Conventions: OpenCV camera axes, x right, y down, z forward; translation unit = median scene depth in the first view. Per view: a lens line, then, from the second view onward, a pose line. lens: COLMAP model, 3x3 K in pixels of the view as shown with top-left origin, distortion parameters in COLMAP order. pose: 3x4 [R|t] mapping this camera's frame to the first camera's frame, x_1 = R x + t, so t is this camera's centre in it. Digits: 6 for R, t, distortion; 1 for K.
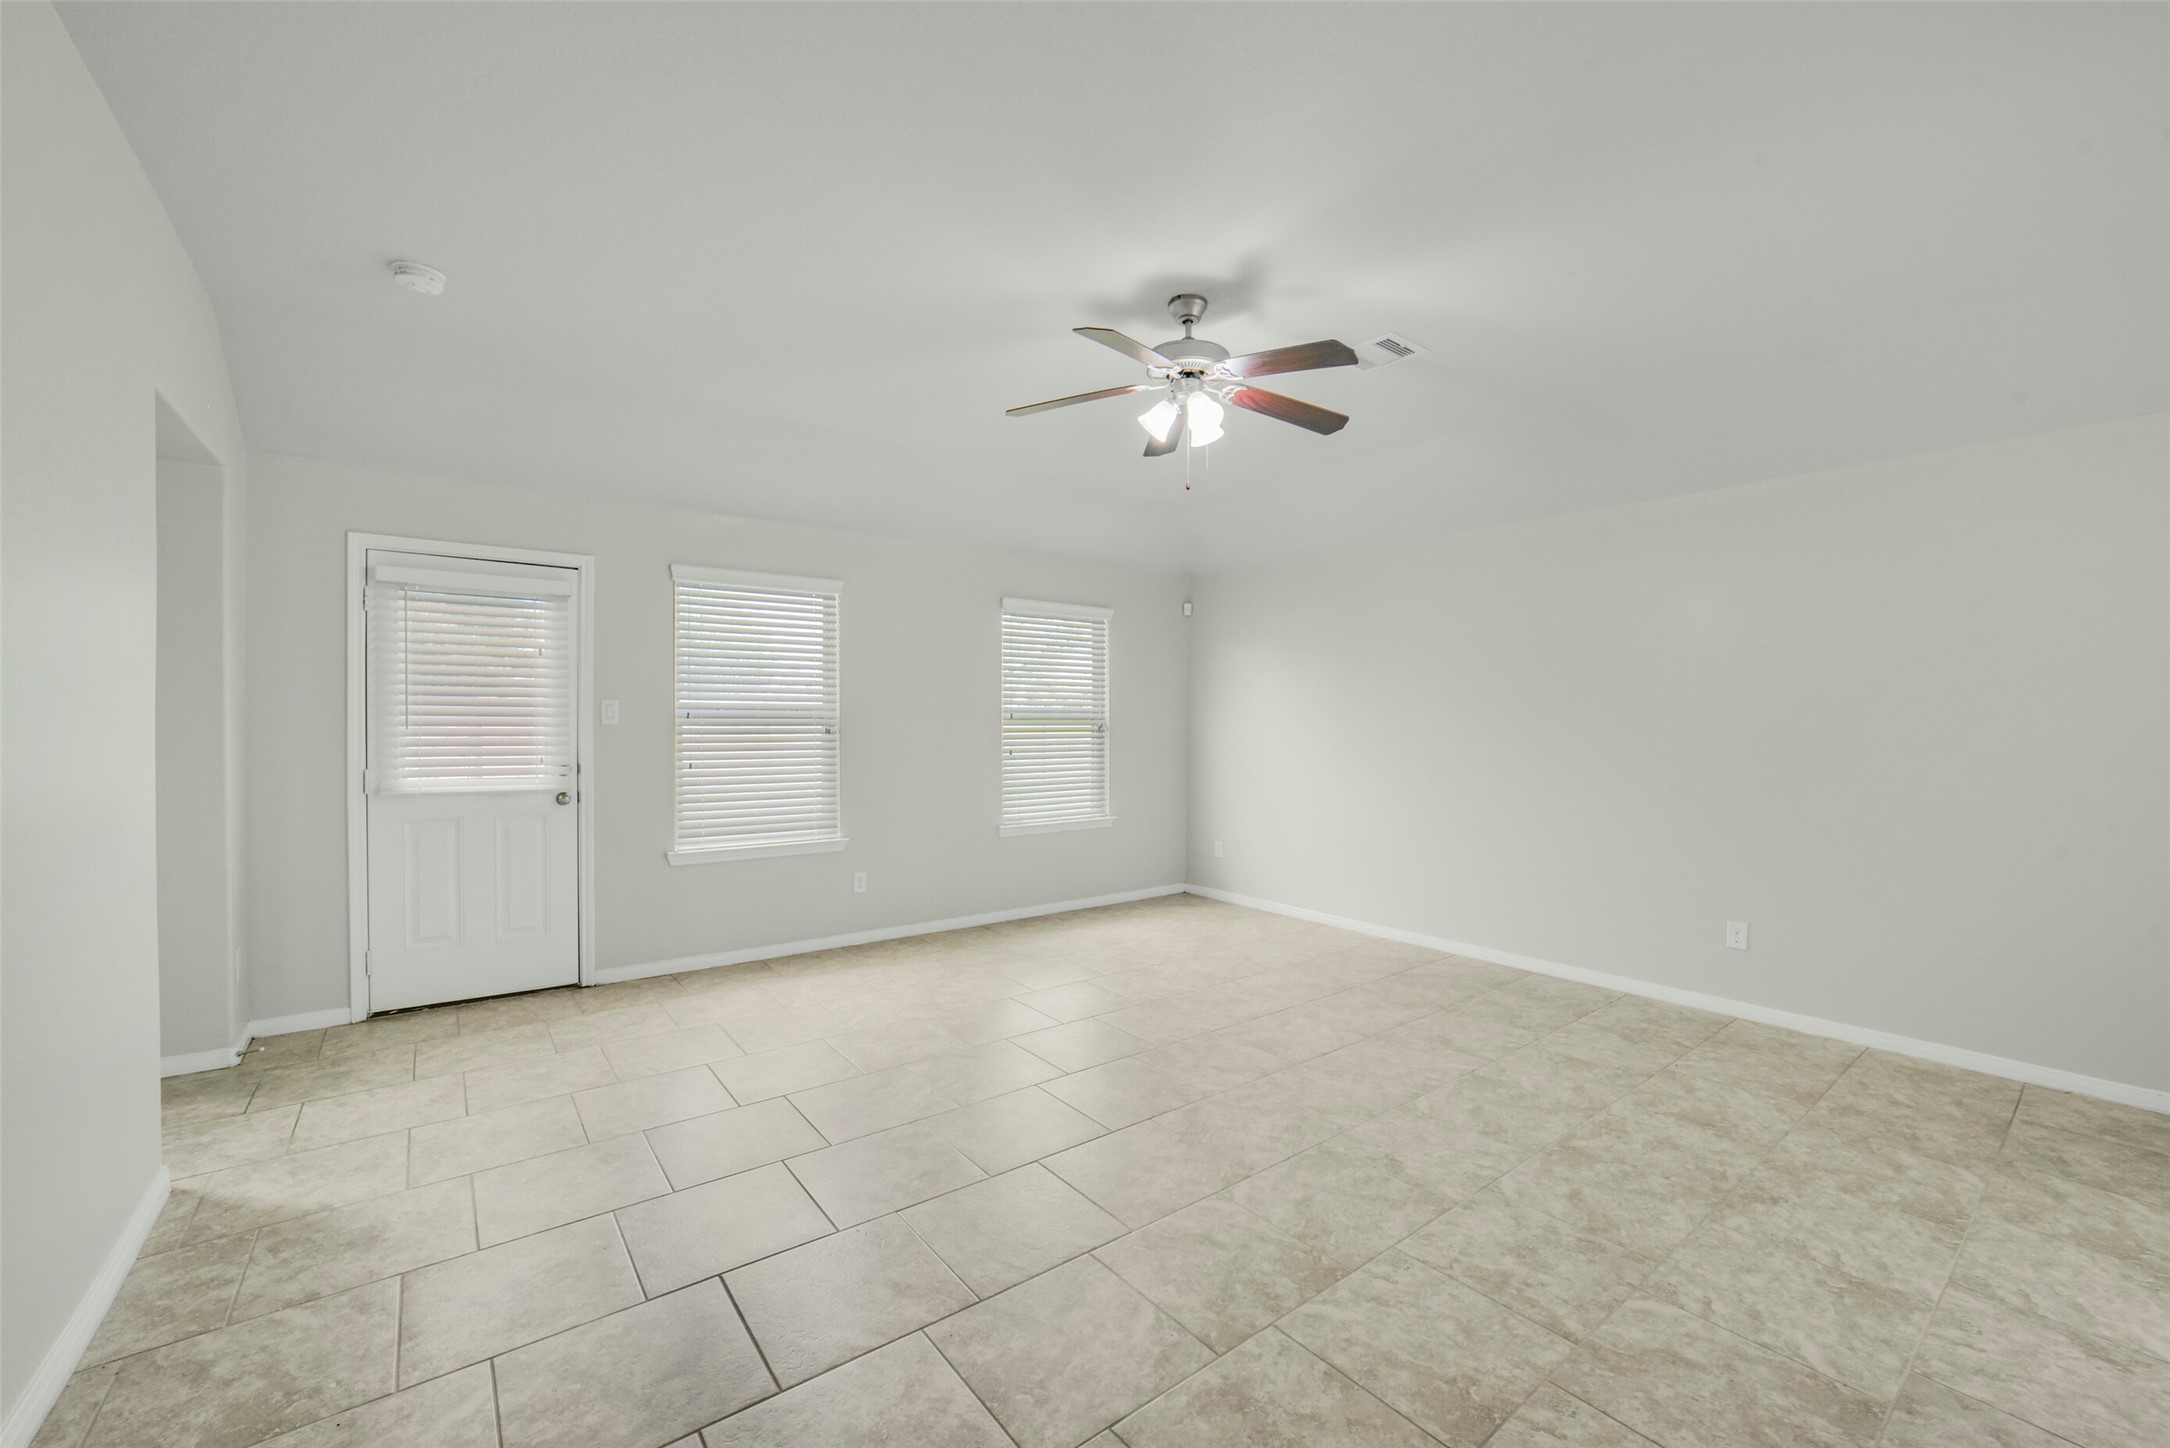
lens RADIAL K [[850.8, 0, 1081.5], [0, 850.8, 731.3], [0, 0, 1]] dist [0.000667, -0.000148]
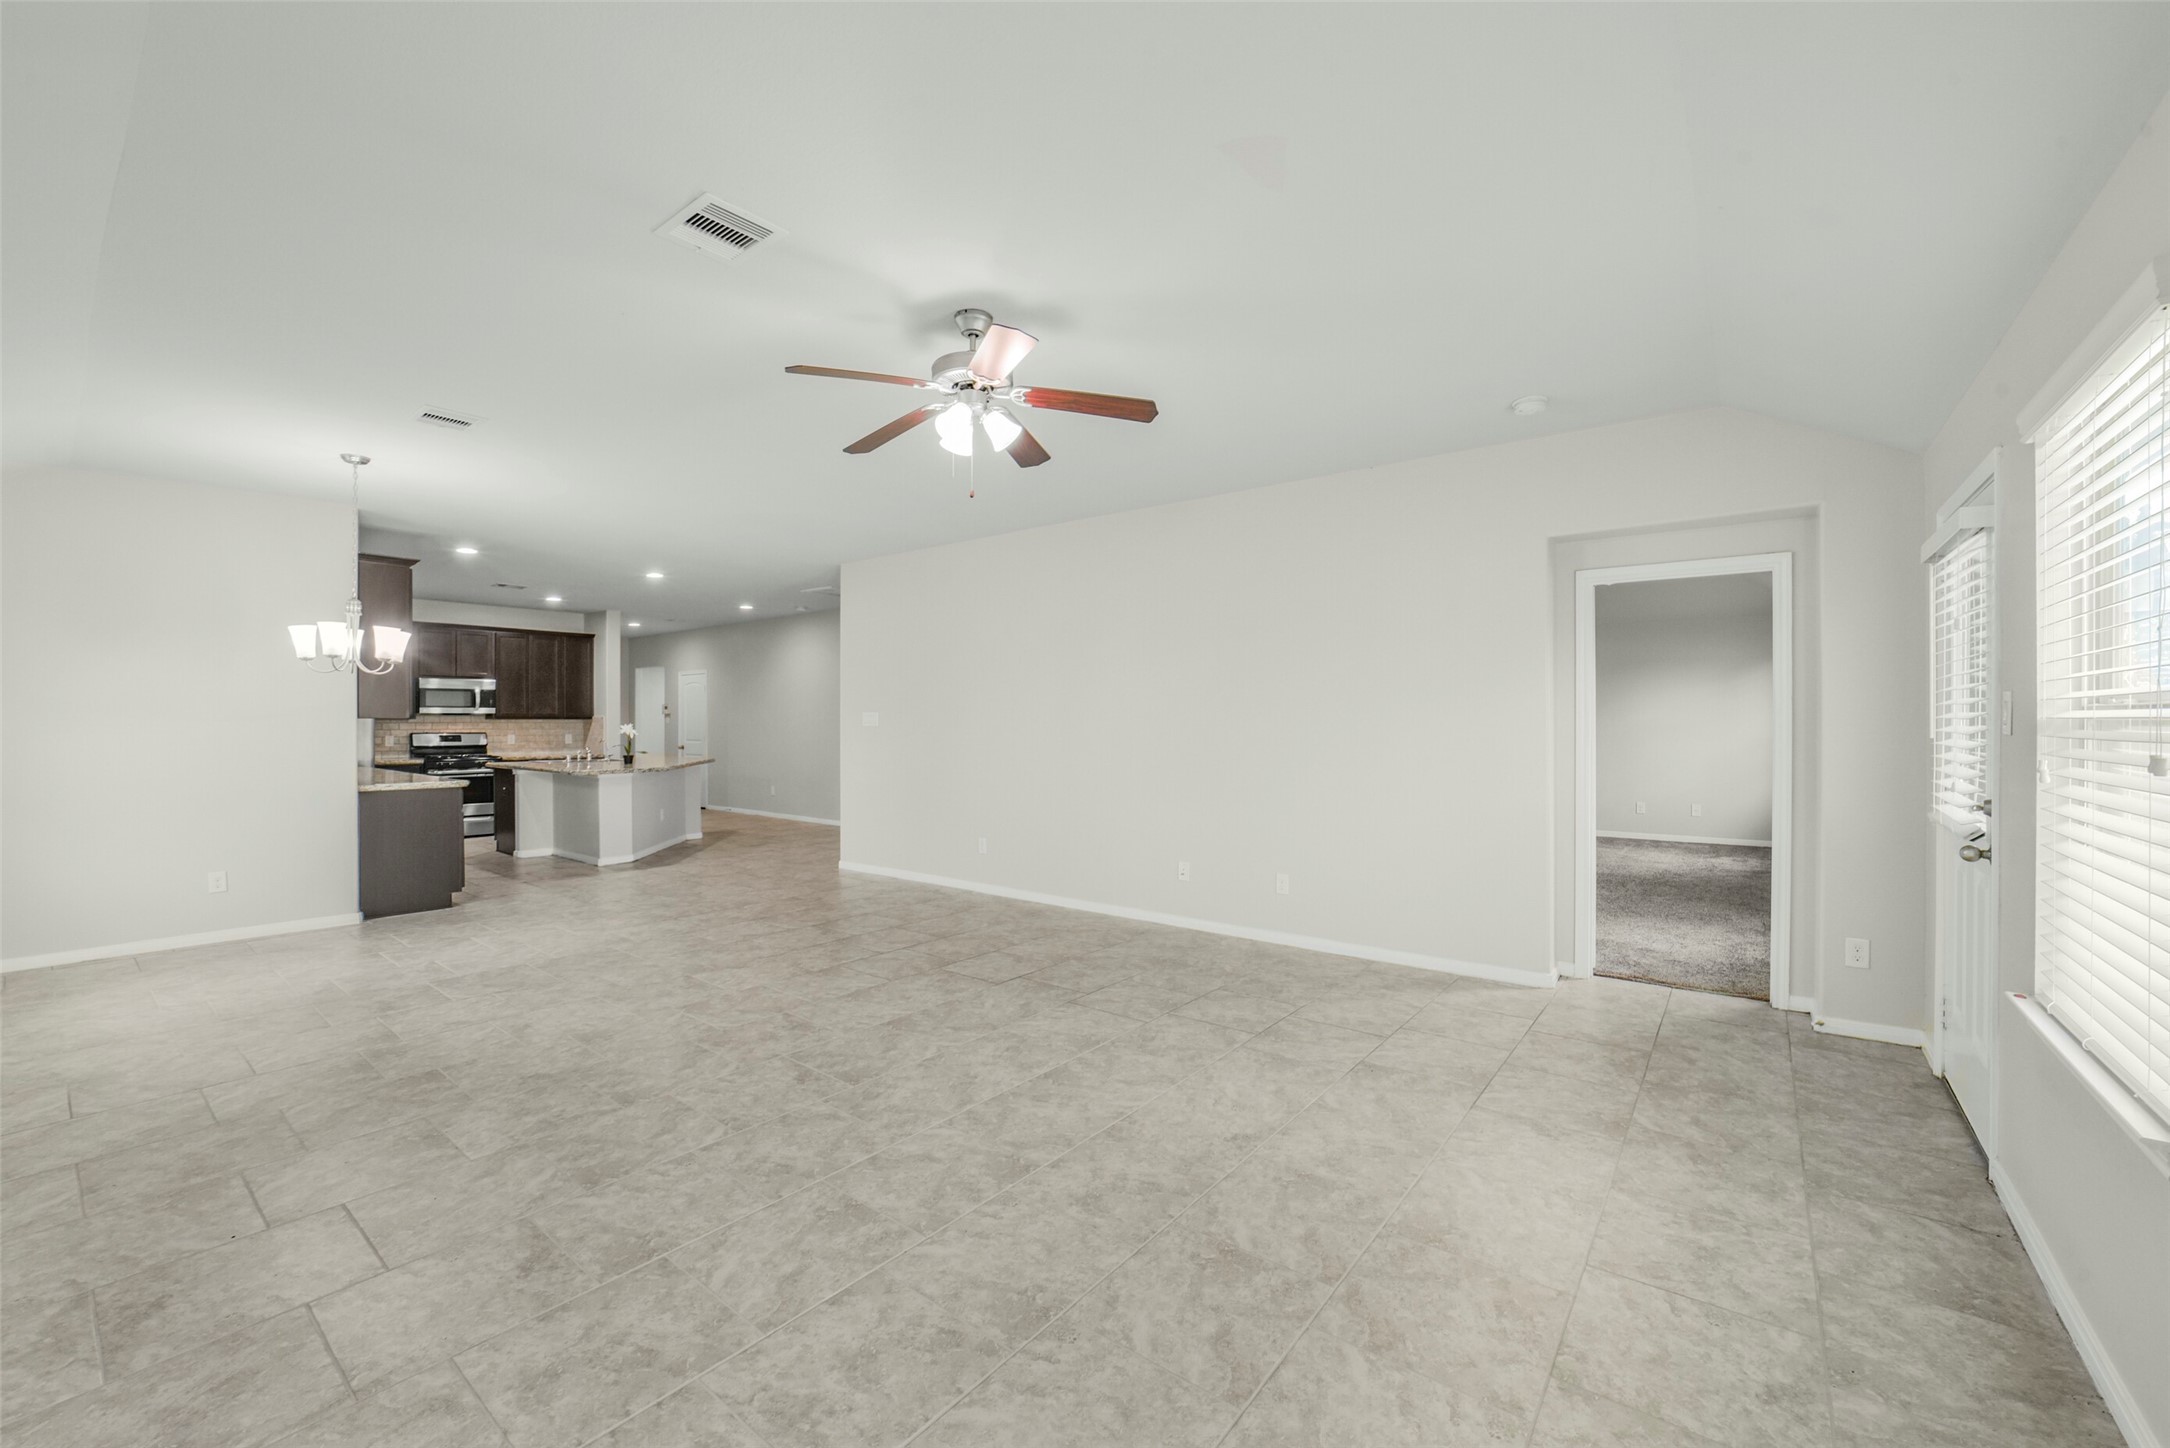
lens RADIAL K [[850.8, 0, 1083.1], [0, 850.8, 716.2], [0, 0, 1]] dist [0.000667, -0.000148]
pose [[-0.966484, -0.005245, -0.256674, 0.275927], [-0.007046, 0.999957, 0.006099, -0.027422], [0.256631, 0.007703, -0.966479, 2.167759]]
